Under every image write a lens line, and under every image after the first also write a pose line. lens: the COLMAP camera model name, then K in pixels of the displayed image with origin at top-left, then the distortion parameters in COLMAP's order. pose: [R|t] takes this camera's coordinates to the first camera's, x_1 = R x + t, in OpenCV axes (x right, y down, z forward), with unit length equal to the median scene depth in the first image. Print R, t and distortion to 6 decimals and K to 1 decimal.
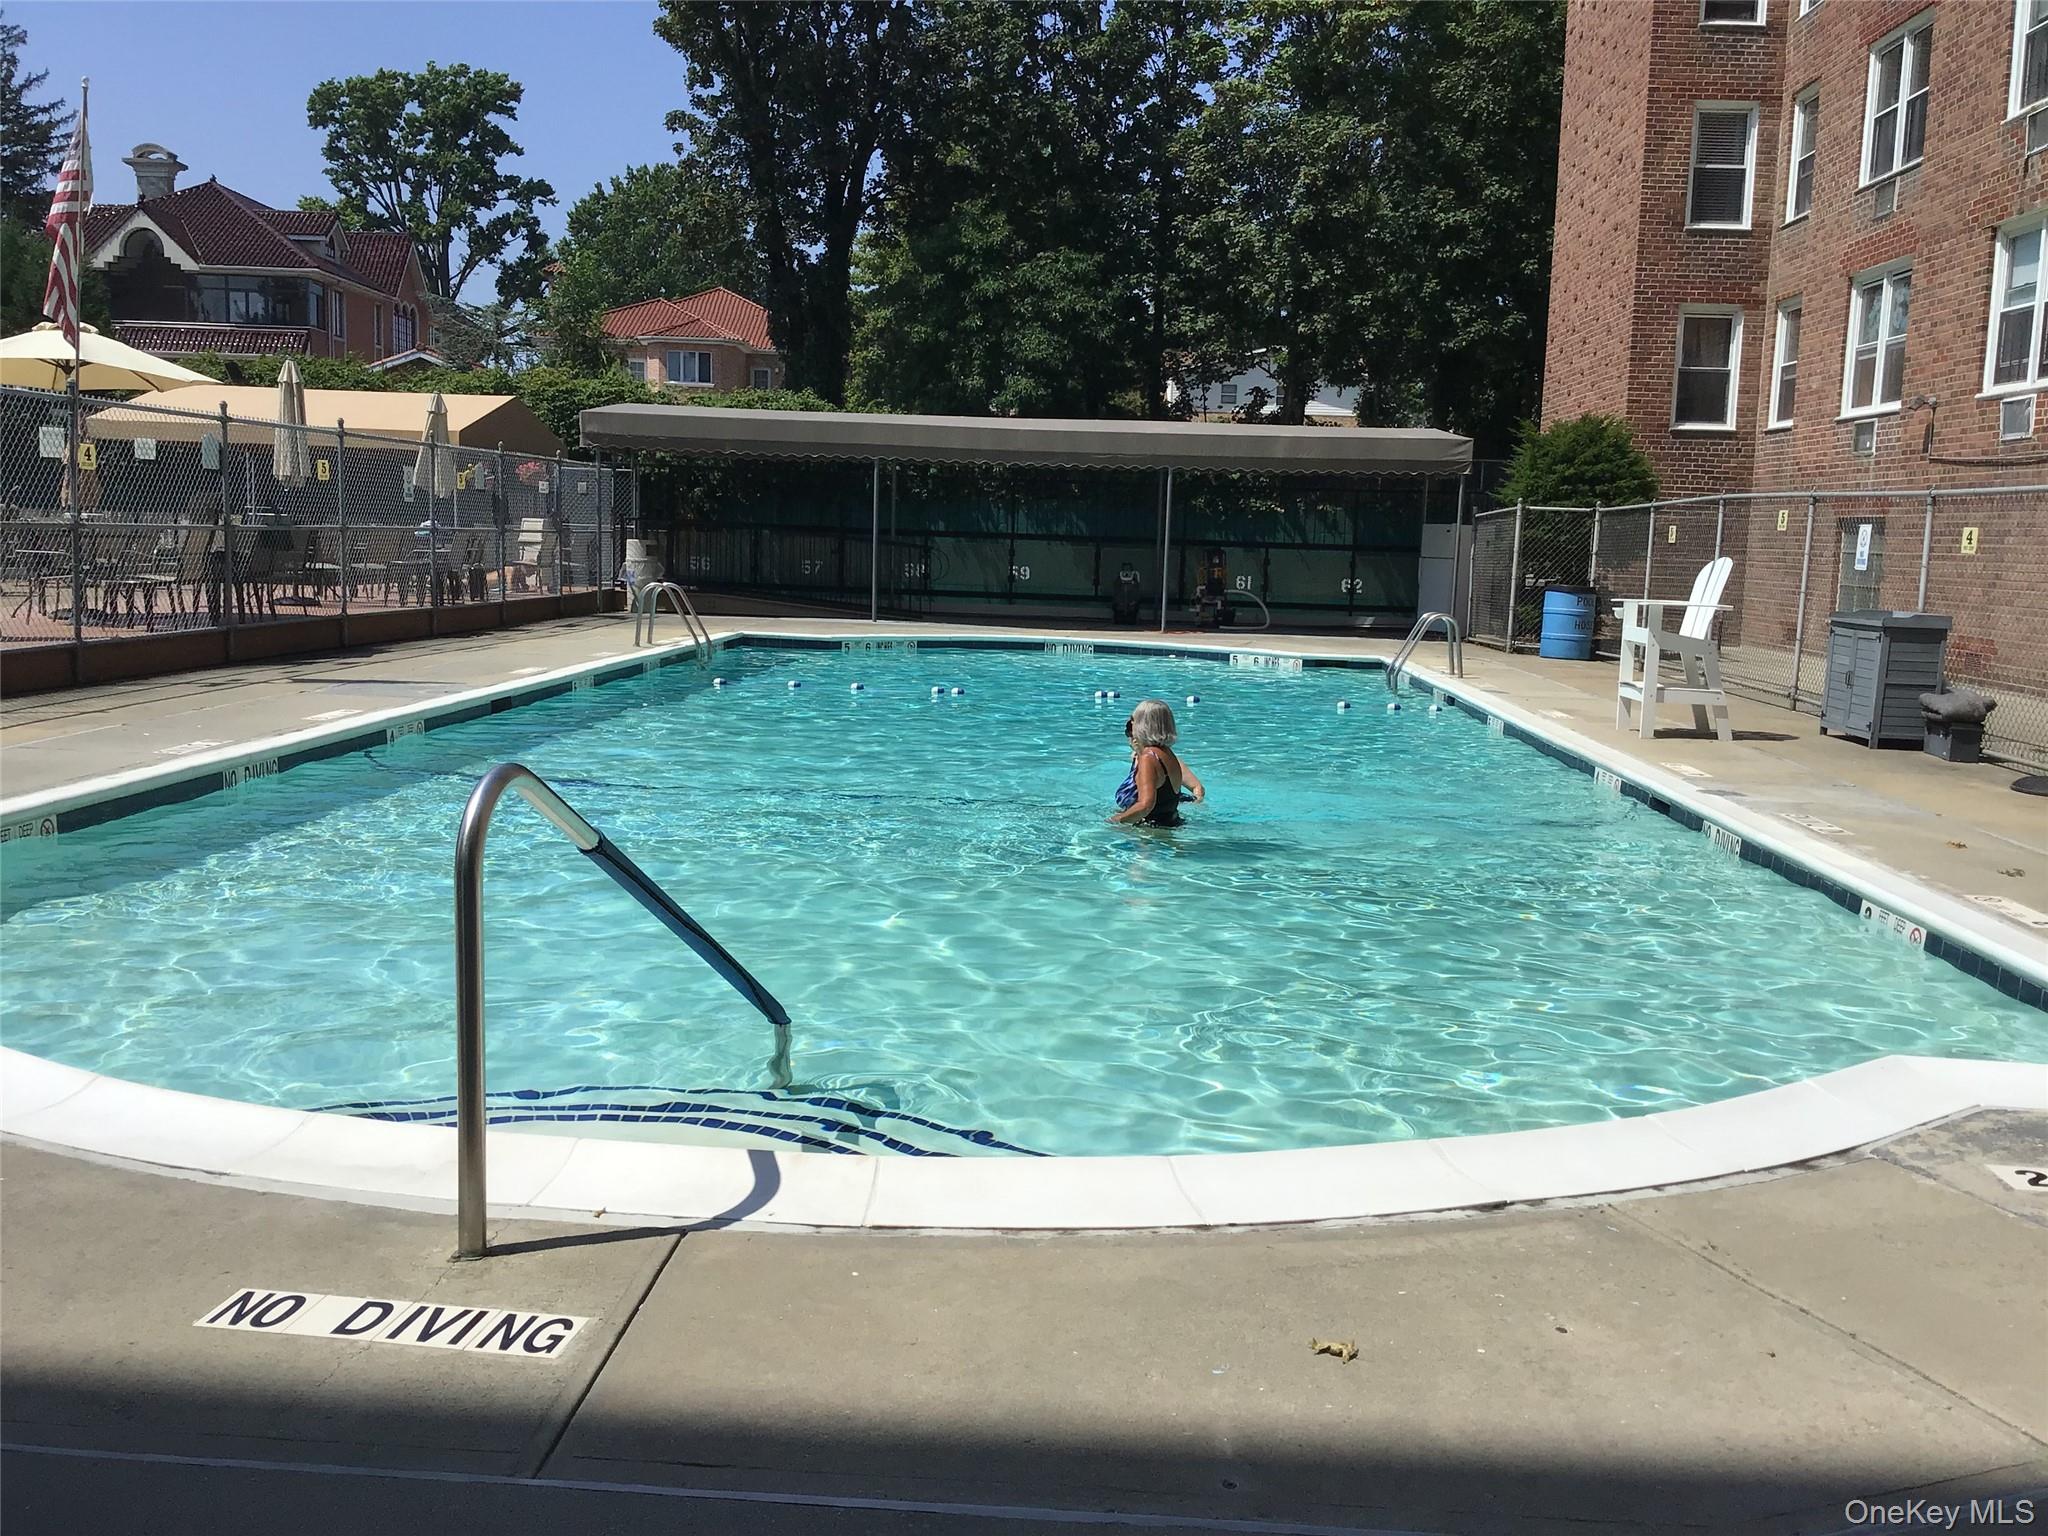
lens RADIAL K [[1862.3, 0, 1024.0], [0, 1862.3, 768.0], [0, 0, 1]] dist [-0.052998, -0.010516]
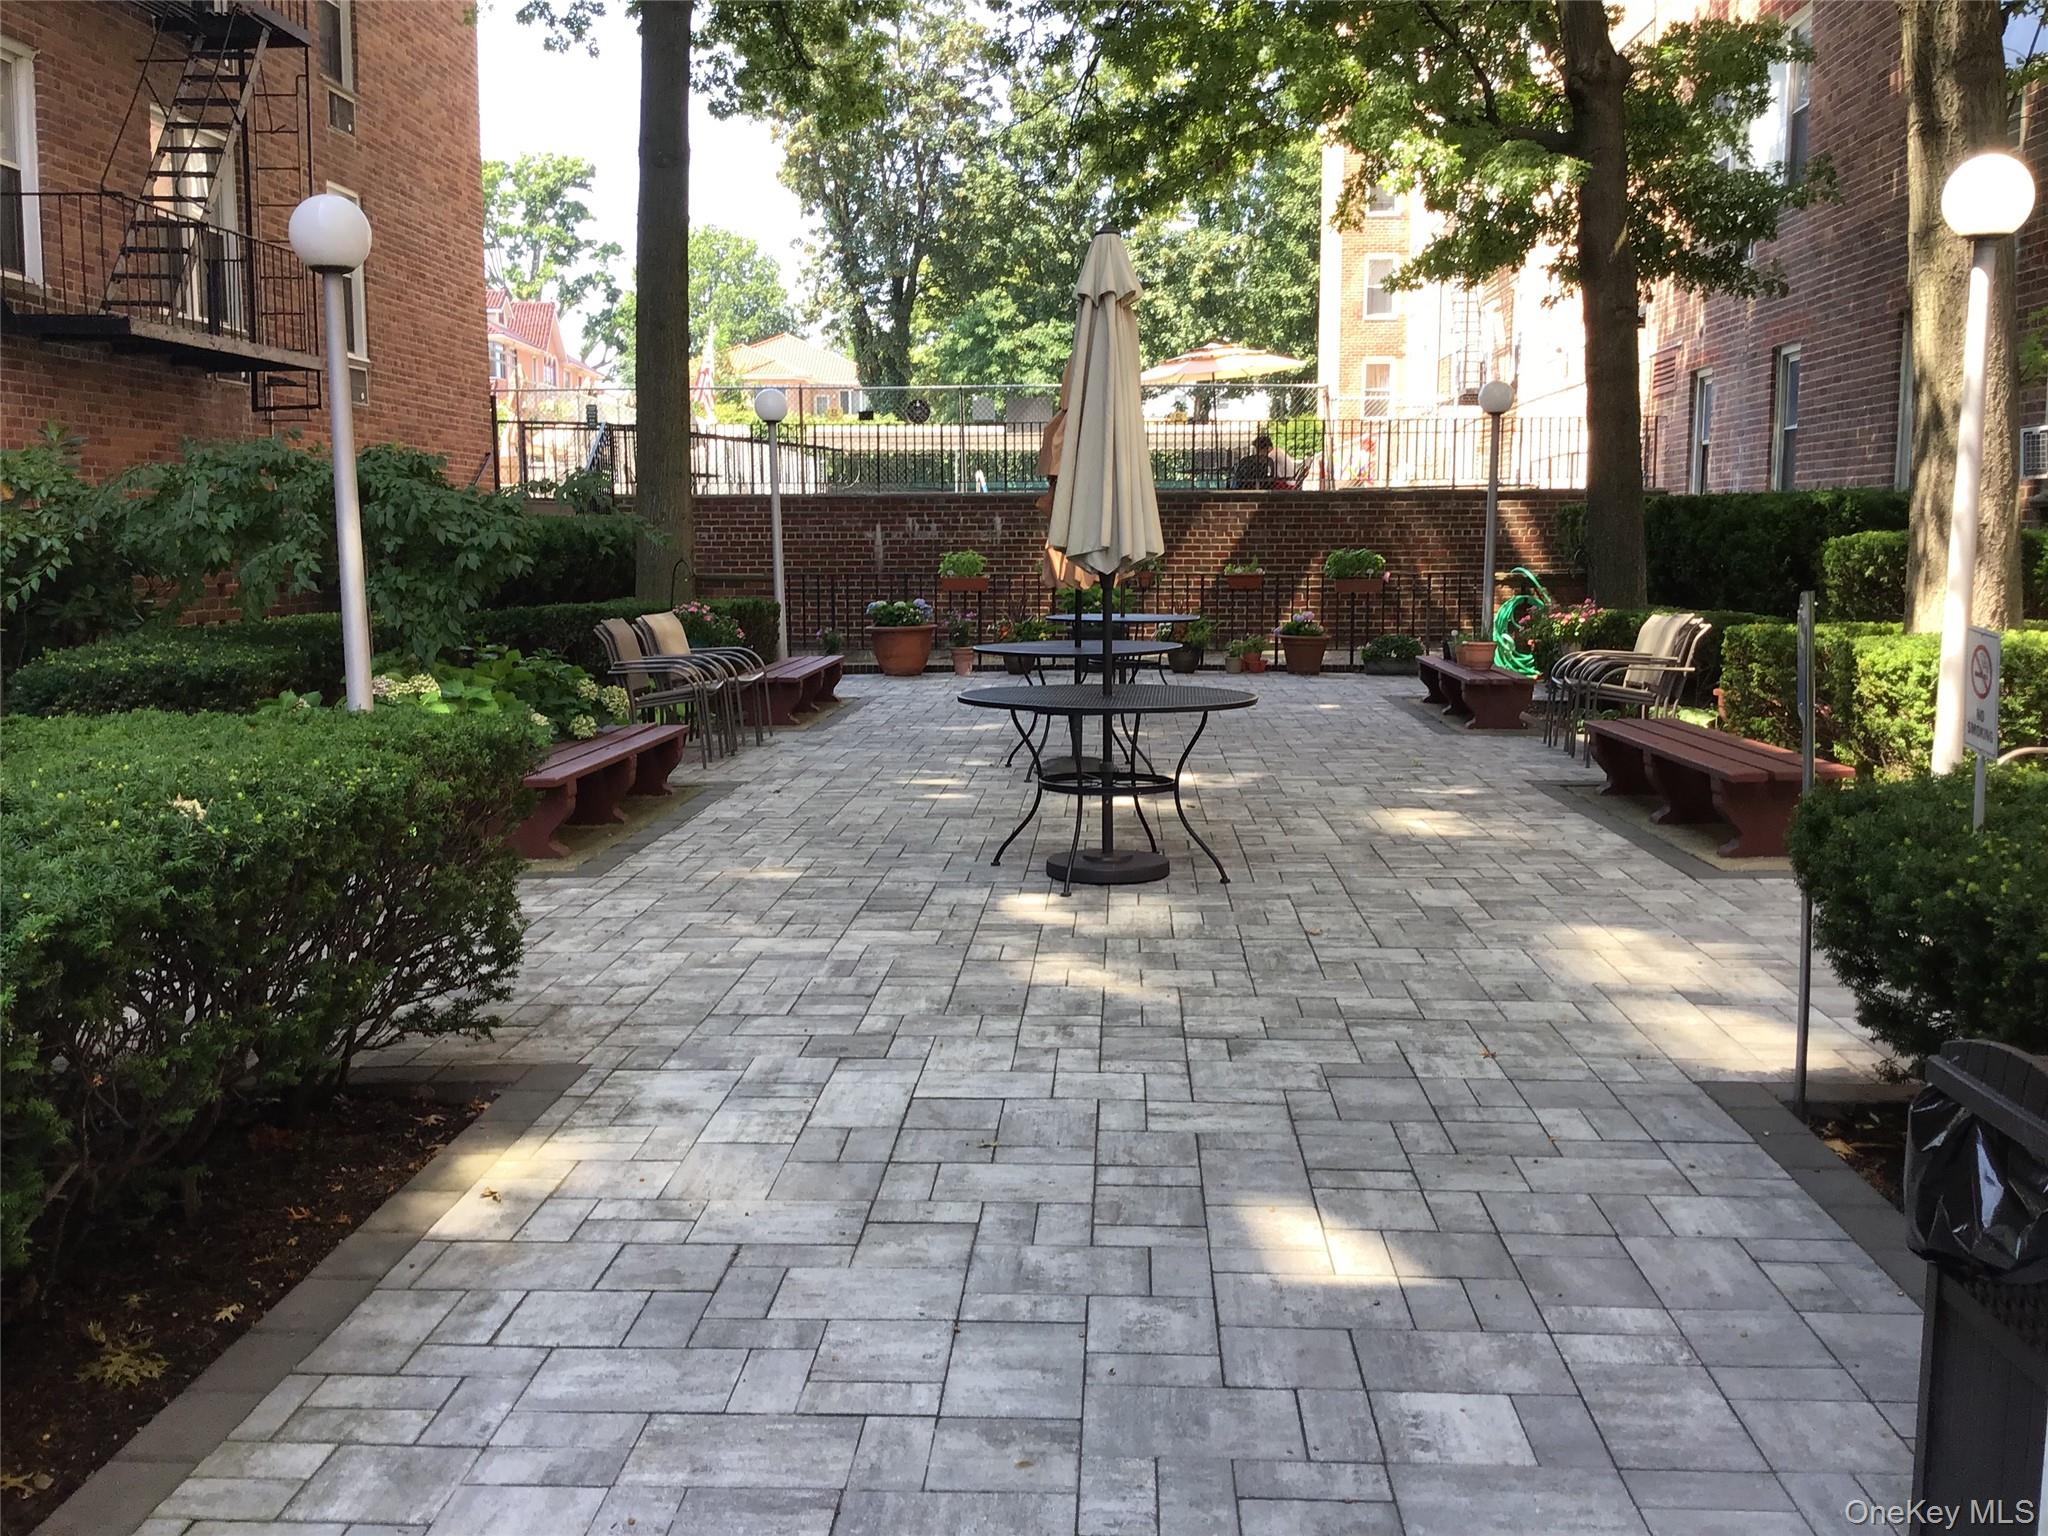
lens RADIAL K [[1890.2, 0, 1024.0], [0, 1890.2, 768.0], [0, 0, 1]] dist [-0.139364, -0.000837]
pose [[0.999021, -0.041155, -0.016214, 0.003913], [0.041088, 0.999146, -0.004426, 0.042692], [0.016383, 0.003756, 0.999859, -0.237688]]
